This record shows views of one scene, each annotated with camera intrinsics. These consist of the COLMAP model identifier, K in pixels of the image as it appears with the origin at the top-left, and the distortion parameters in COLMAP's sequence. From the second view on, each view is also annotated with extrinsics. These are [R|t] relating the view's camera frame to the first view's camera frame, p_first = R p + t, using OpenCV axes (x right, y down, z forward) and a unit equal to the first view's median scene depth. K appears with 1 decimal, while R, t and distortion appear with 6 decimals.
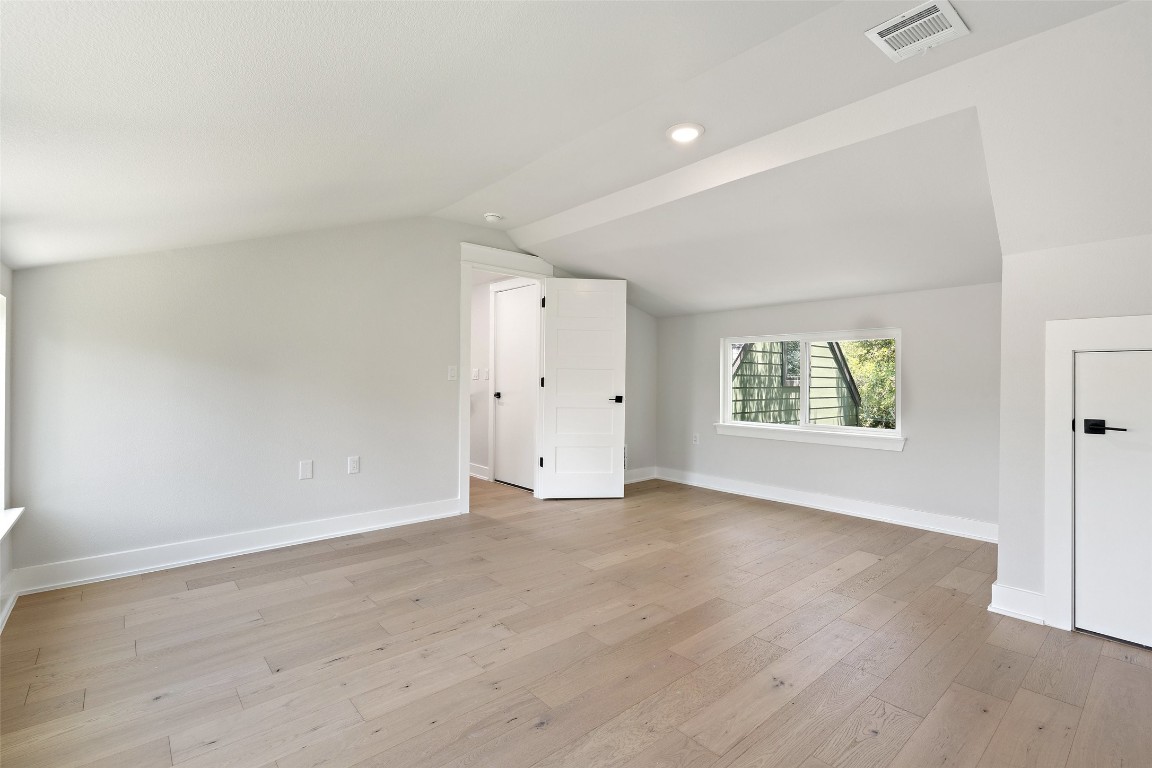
lens RADIAL K [[522.2, 0, 572.4], [0, 522.2, 381.4], [0, 0, 1]] dist [-0.001286, -0.000259]
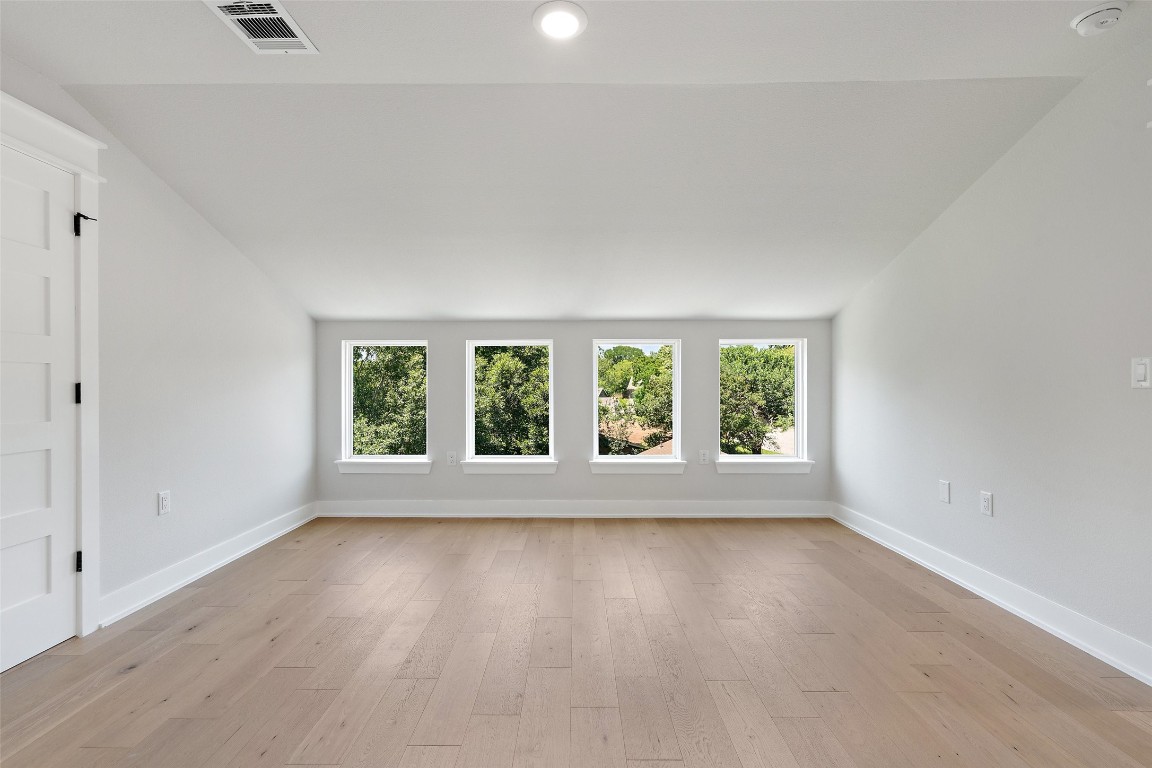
lens RADIAL K [[522.2, 0, 572.4], [0, 522.2, 381.4], [0, 0, 1]] dist [-0.001286, -0.000259]
pose [[-0.680209, -0.005500, -0.732997, 0.661904], [0.003272, 0.999939, -0.010538, 0.000553], [0.733011, -0.009566, -0.680150, 1.449011]]
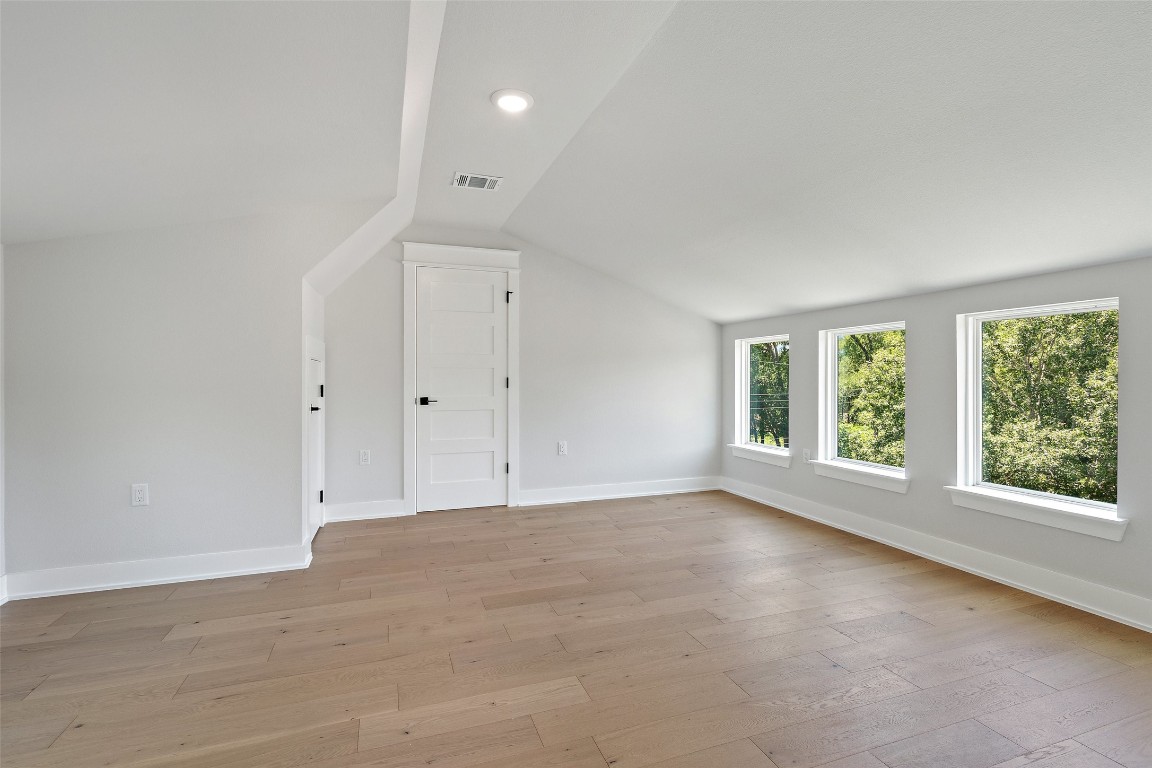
lens RADIAL K [[522.2, 0, 572.4], [0, 522.2, 381.4], [0, 0, 1]] dist [-0.001286, -0.000259]
pose [[-0.932637, -0.001136, 0.360814, -0.199948], [-0.001280, 0.999999, -0.000159, 0.003156], [-0.360814, -0.000610, -0.932638, 1.763134]]
